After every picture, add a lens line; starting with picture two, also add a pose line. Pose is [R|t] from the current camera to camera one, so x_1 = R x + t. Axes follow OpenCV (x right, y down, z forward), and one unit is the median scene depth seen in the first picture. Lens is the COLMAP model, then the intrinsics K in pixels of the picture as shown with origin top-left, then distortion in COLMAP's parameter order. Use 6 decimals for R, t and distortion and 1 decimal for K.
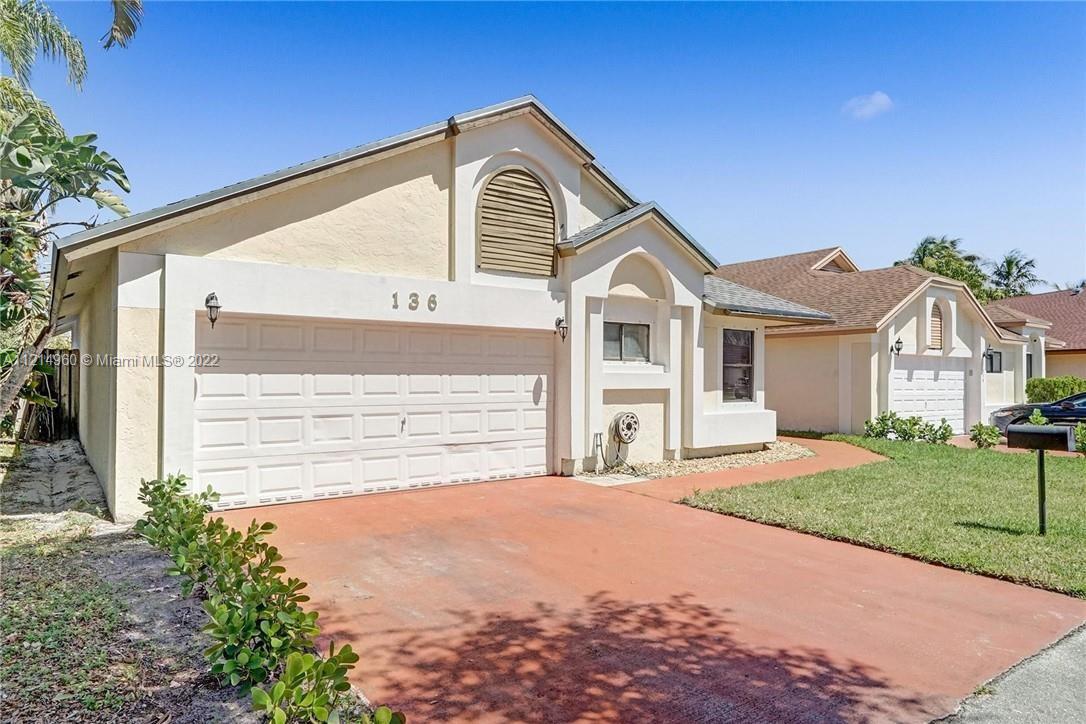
lens RADIAL K [[675.0, 0, 543.0], [0, 675.0, 362.0], [0, 0, 1]] dist [-0.000540, -0.000592]
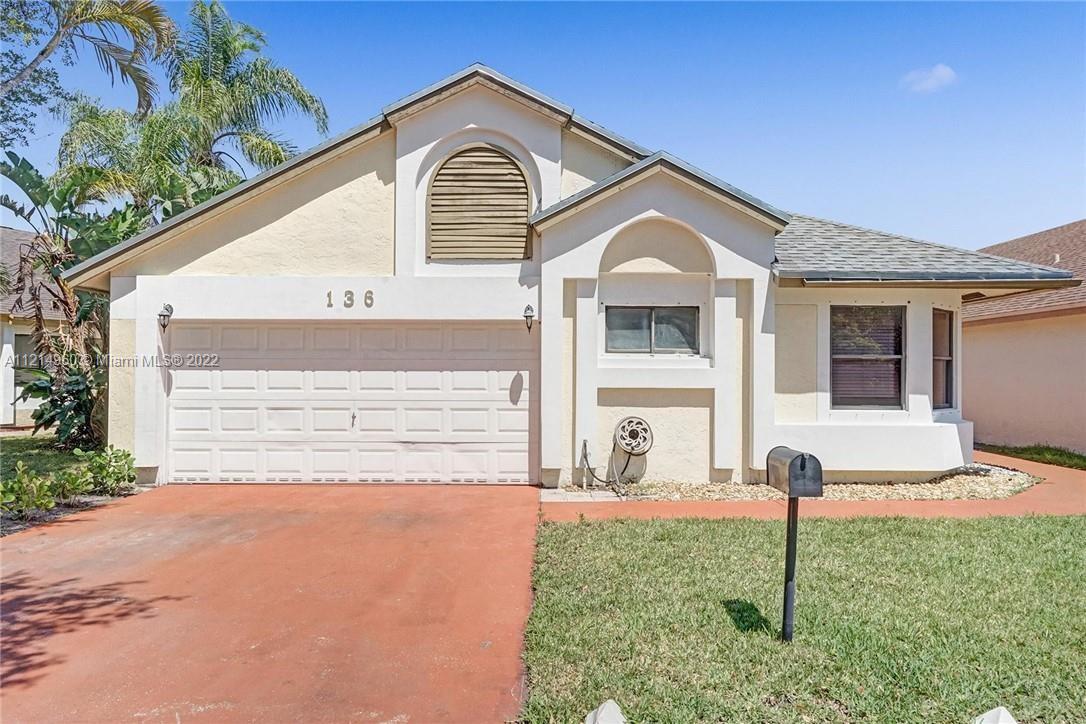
lens RADIAL K [[748.8, 0, 543.0], [0, 748.8, 362.0], [0, 0, 1]] dist [0.008224, 0.001940]
pose [[0.795945, -0.012433, -0.605241, 0.660327], [0.012190, 0.999916, -0.004508, 0.012943], [0.605246, -0.003790, 0.796029, 0.248129]]
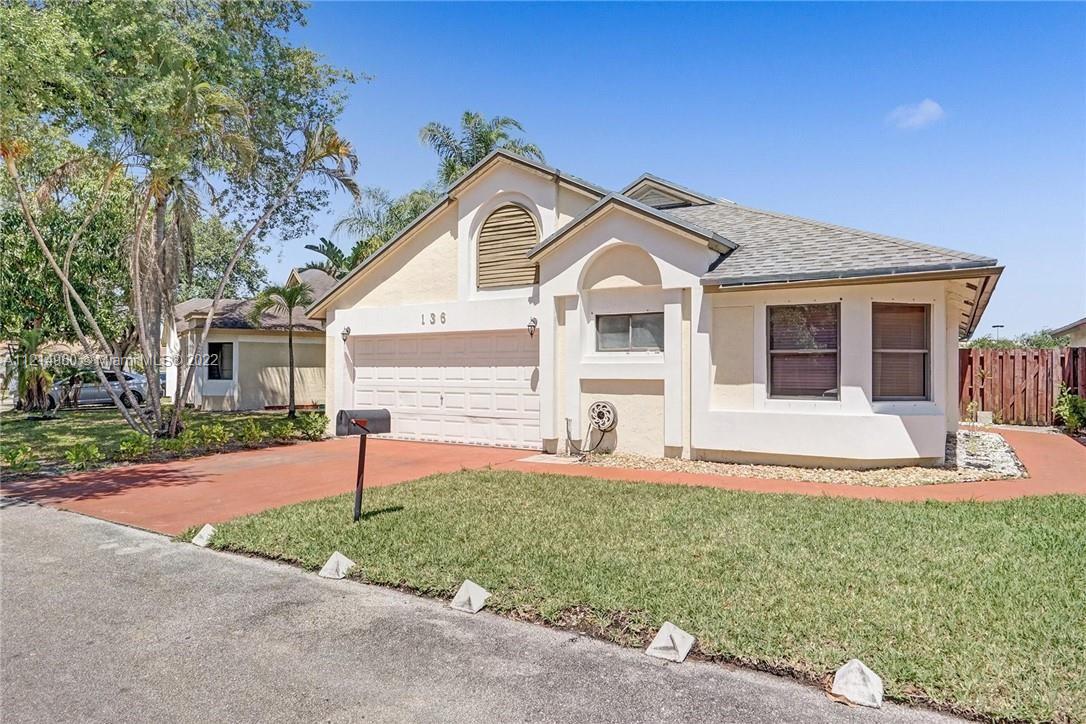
lens RADIAL K [[675.0, 0, 543.0], [0, 675.0, 362.0], [0, 0, 1]] dist [-0.000540, -0.000592]
pose [[0.364304, -0.018764, -0.931091, 1.194551], [0.017508, 0.999758, -0.013298, 0.029554], [0.931115, -0.011457, 0.364544, 0.611221]]
